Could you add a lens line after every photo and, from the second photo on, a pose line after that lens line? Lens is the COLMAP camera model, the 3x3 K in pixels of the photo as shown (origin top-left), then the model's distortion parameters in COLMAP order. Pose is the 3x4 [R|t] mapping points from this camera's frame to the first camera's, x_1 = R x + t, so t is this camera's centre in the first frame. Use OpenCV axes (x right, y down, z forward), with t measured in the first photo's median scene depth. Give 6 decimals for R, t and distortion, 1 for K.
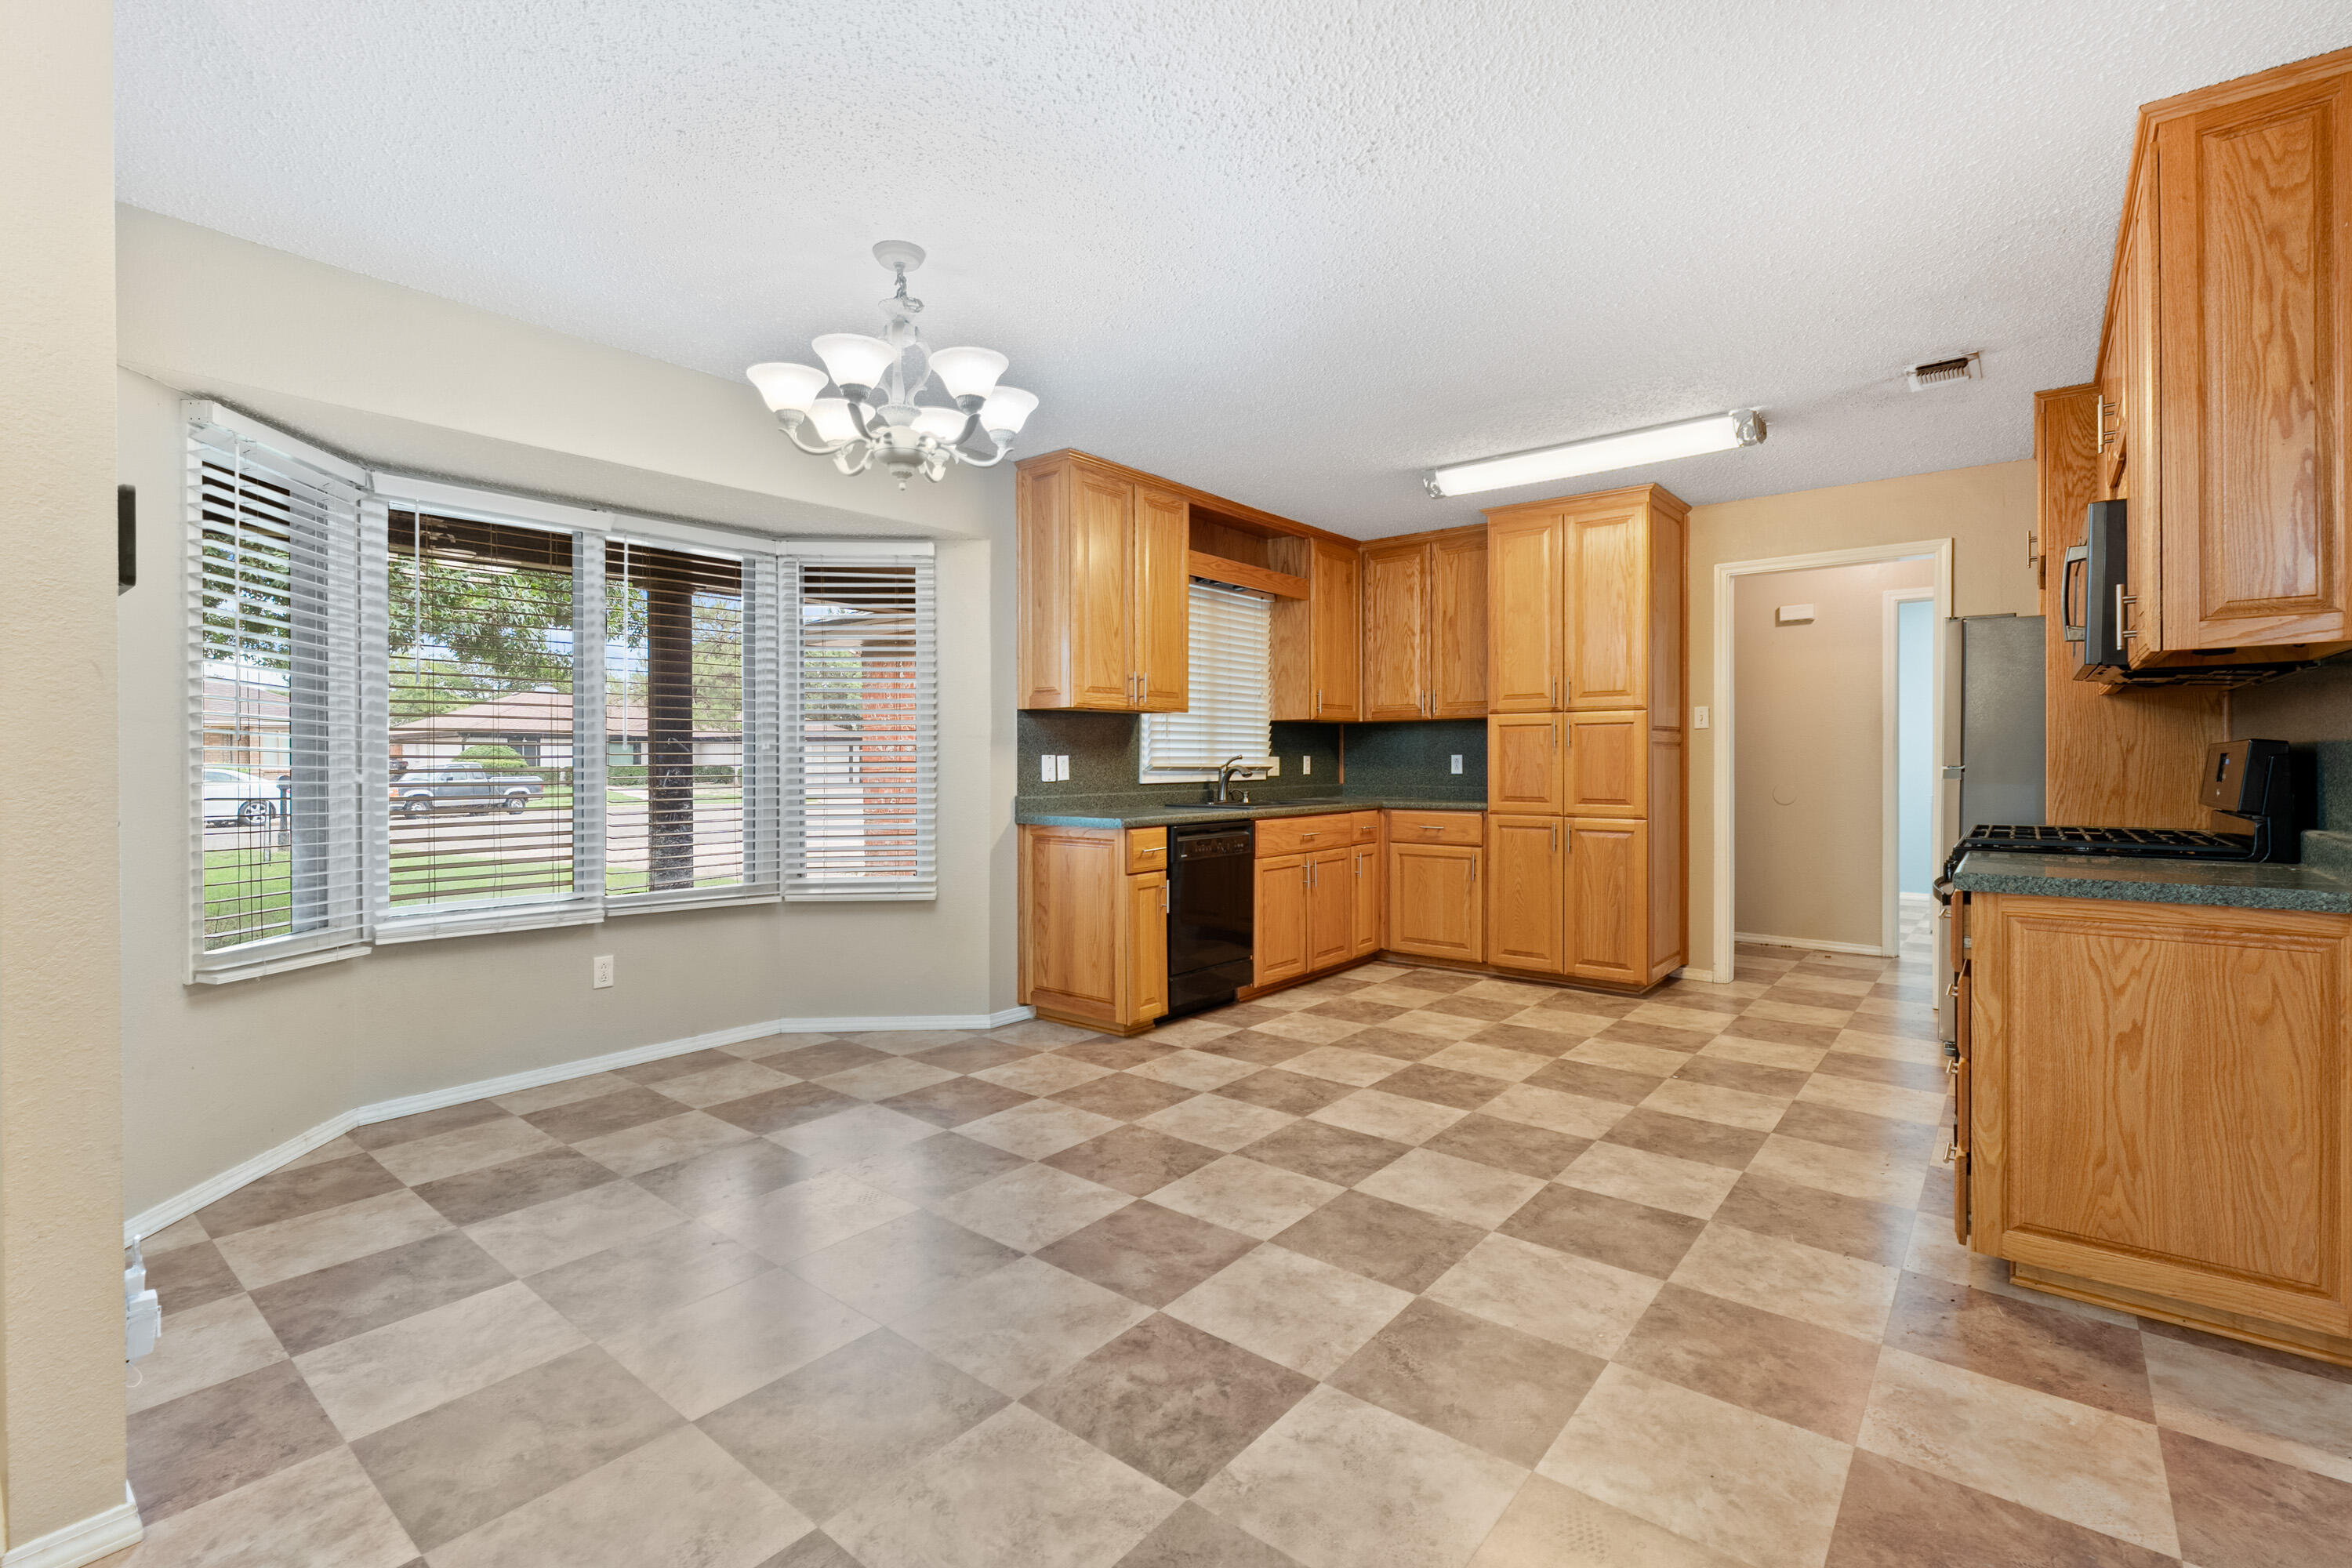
lens RADIAL K [[1055.3, 0, 1178.9], [0, 1055.3, 768.8], [0, 0, 1]] dist [-0.001371, -0.000309]
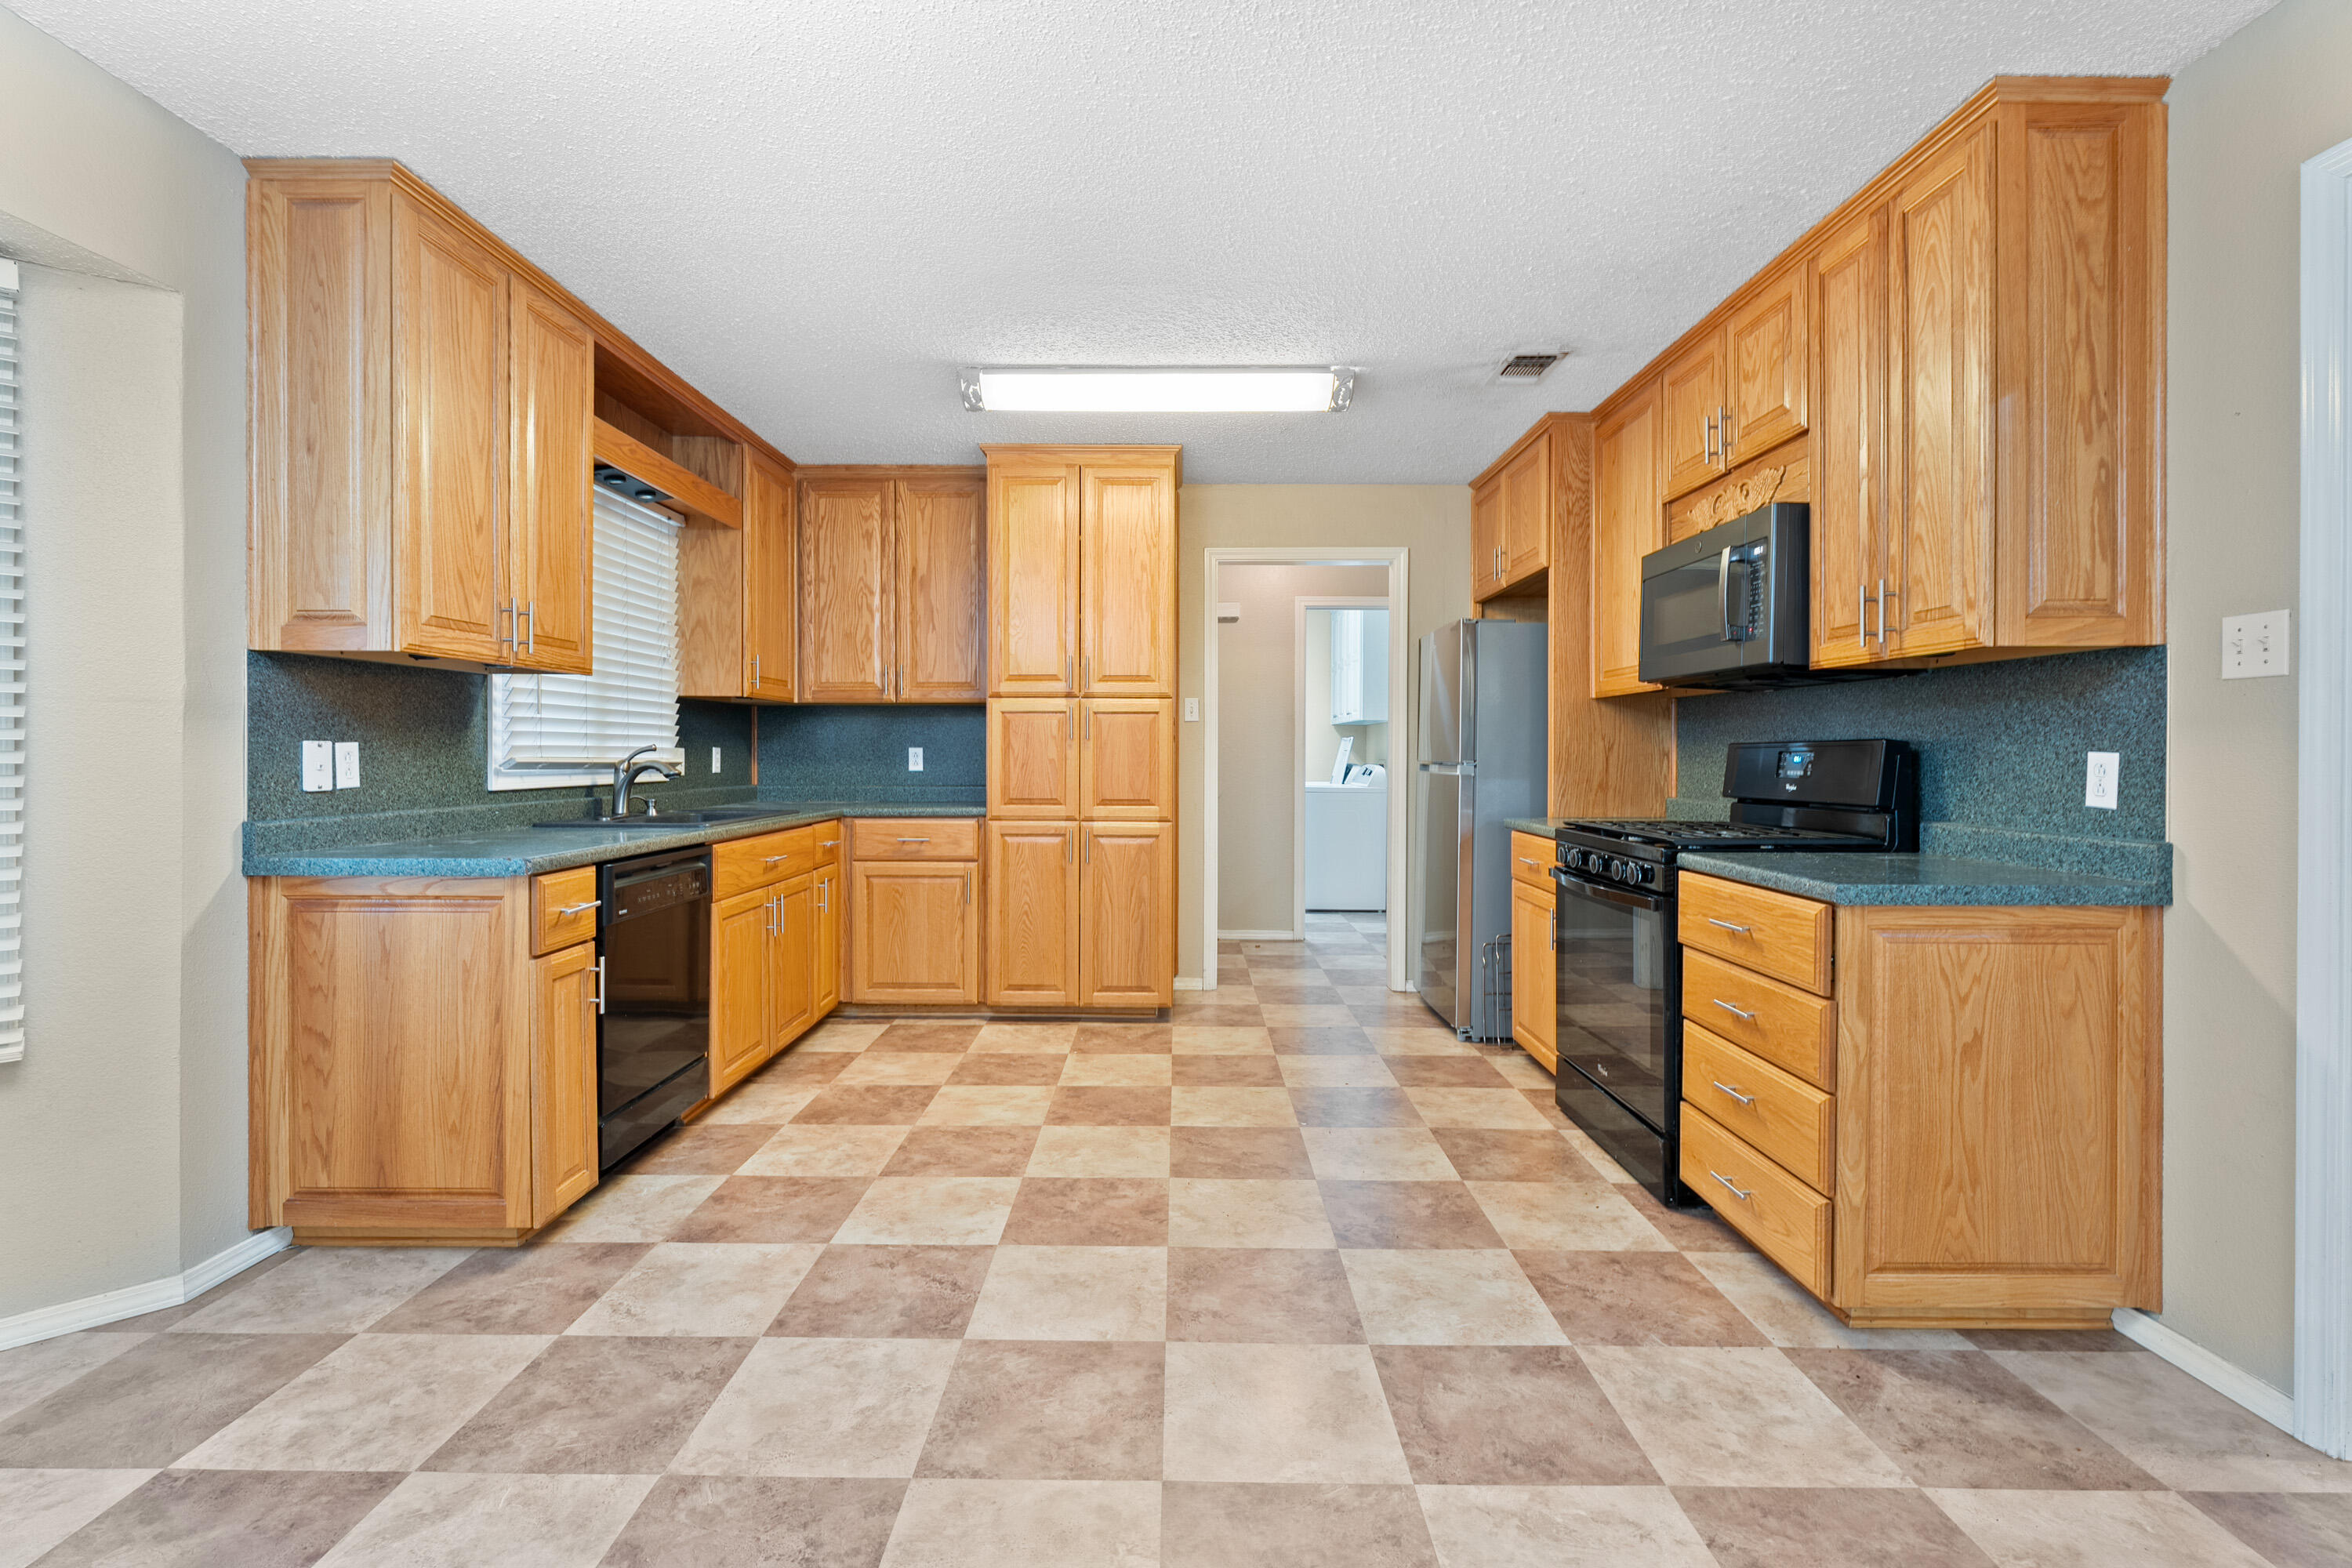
lens RADIAL K [[1055.3, 0, 1172.1], [0, 1055.3, 762.5], [0, 0, 1]] dist [-0.001371, -0.000309]
pose [[0.779998, -0.000570, 0.625781, -0.140145], [0.000571, 1.000000, 0.000200, -0.002578], [-0.625781, 0.000201, 0.779998, 0.371731]]
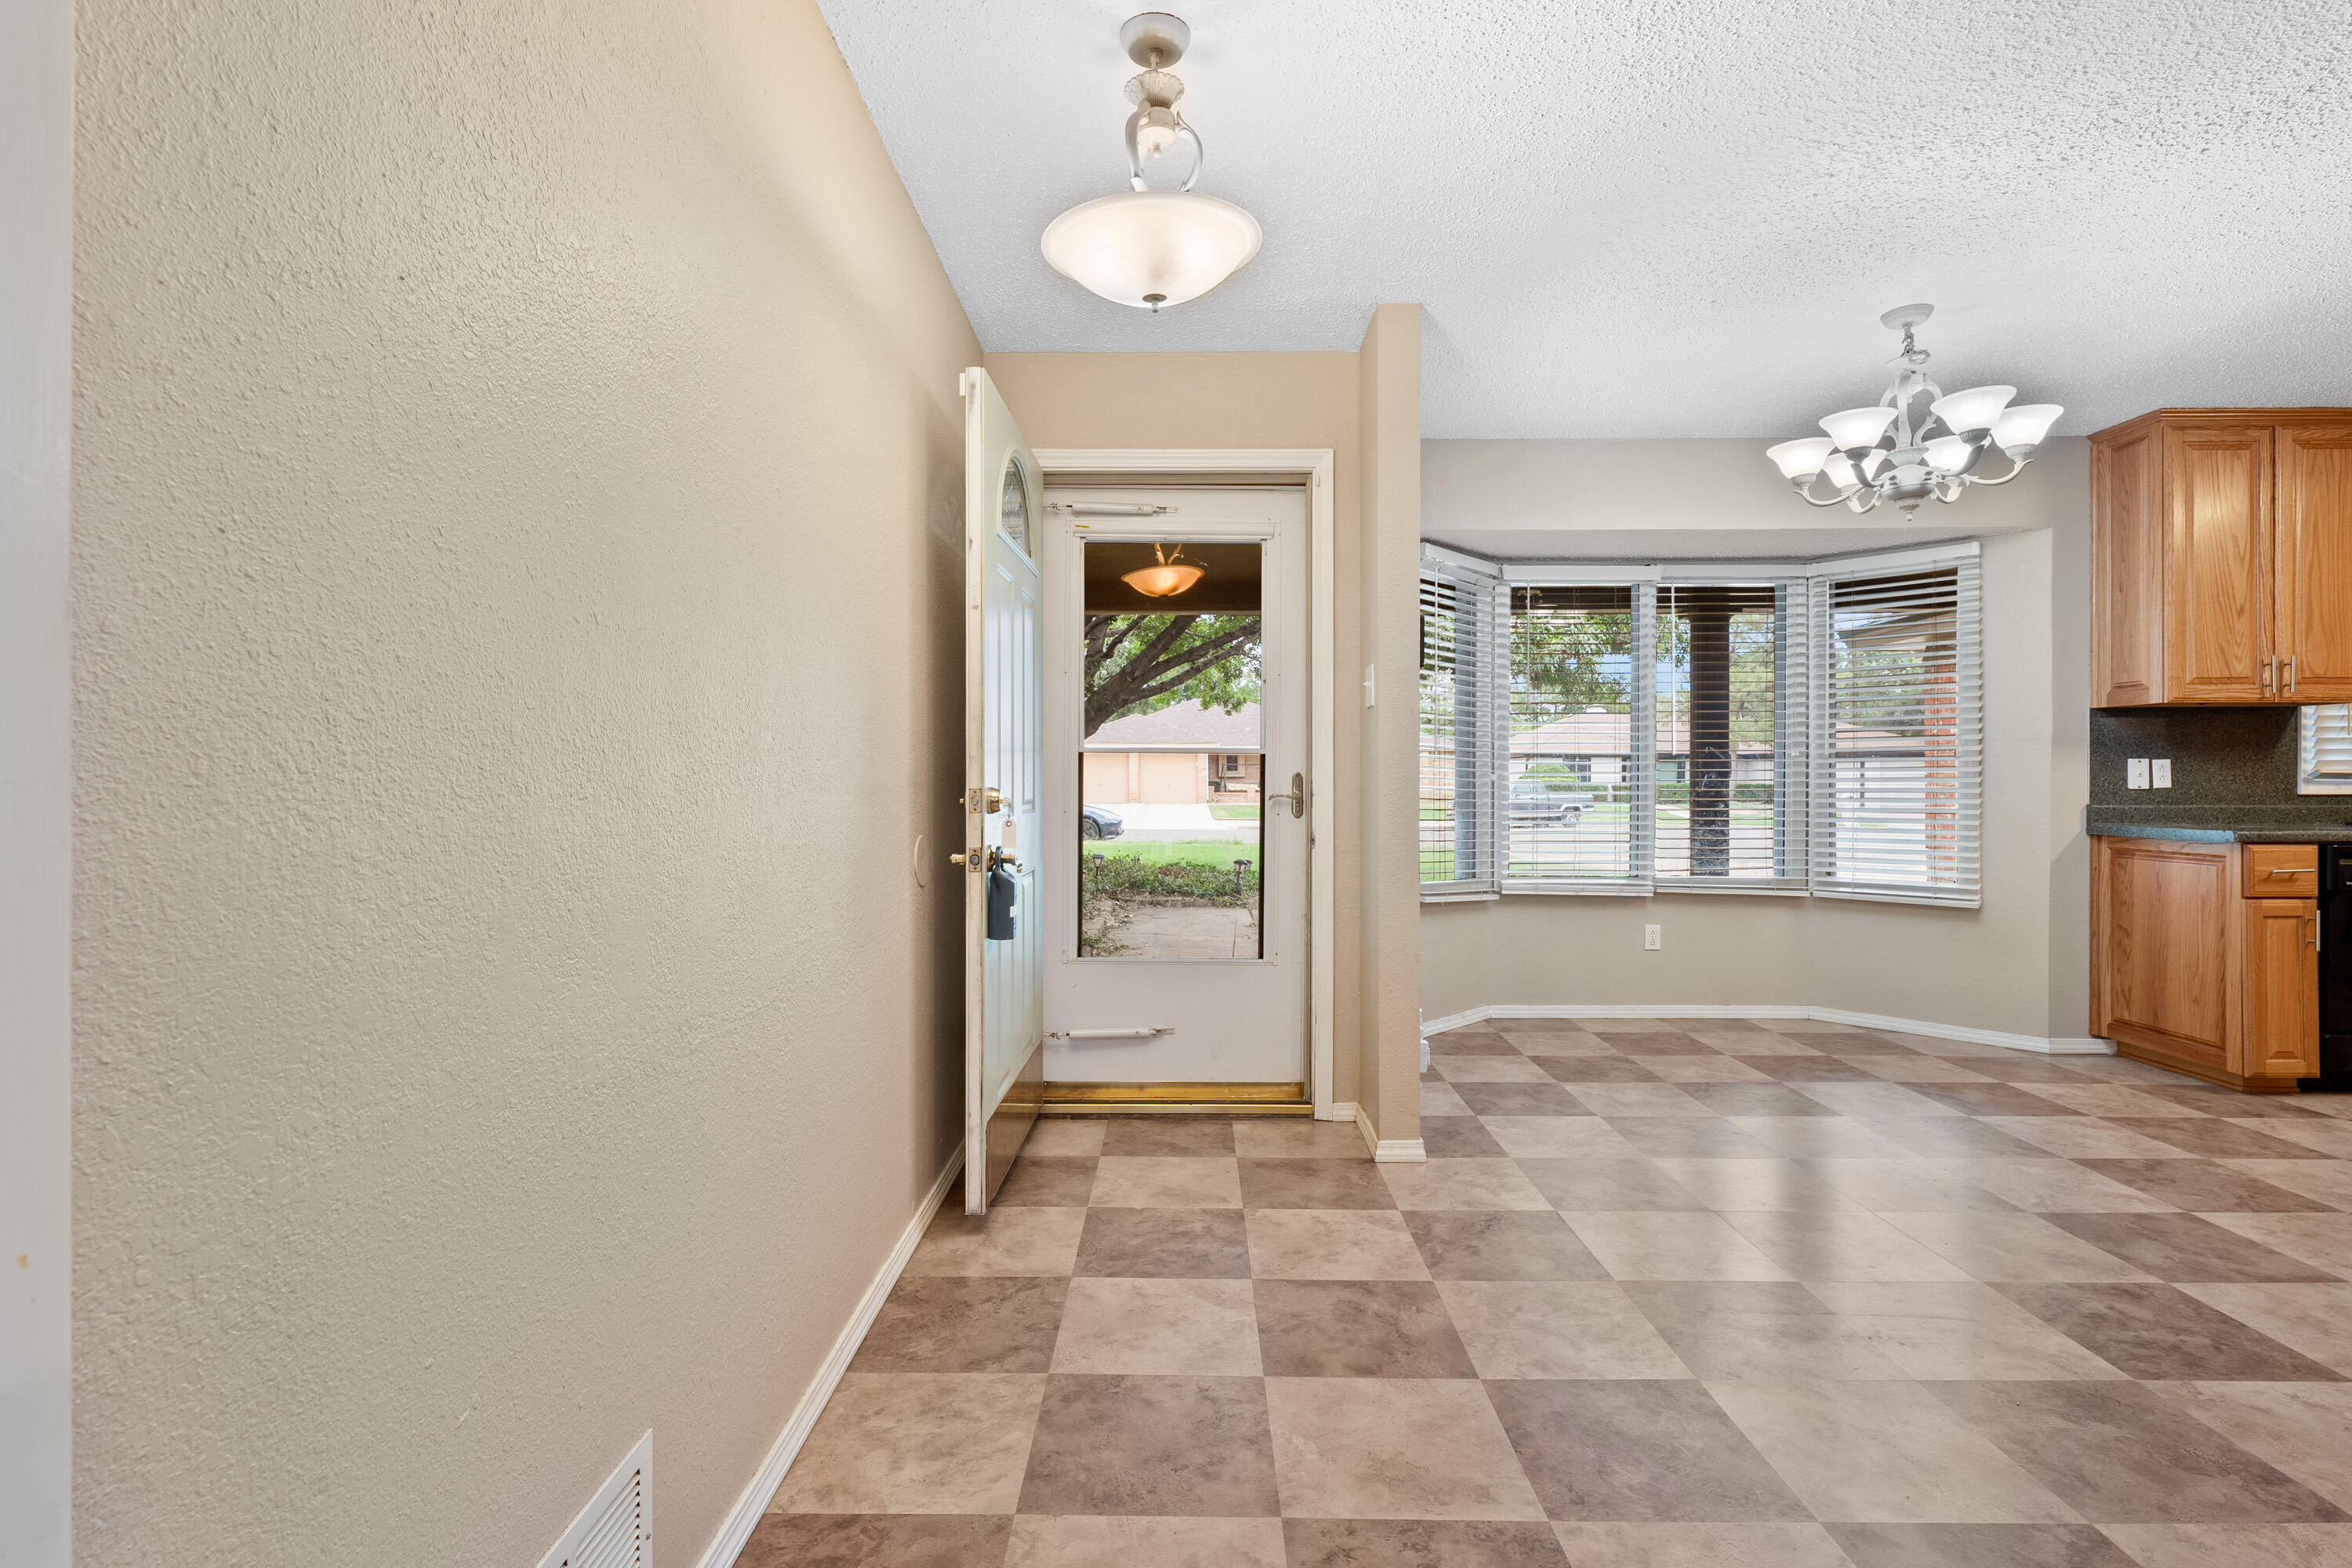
lens RADIAL K [[1131.2, 0, 1171.8], [0, 1131.2, 779.7], [0, 0, 1]] dist [-0.001650, 0.001520]
pose [[0.623077, 0.002119, -0.782158, 0.129683], [-0.008558, 0.999955, -0.004108, 0.017394], [0.782114, 0.009253, 0.623067, -0.249743]]
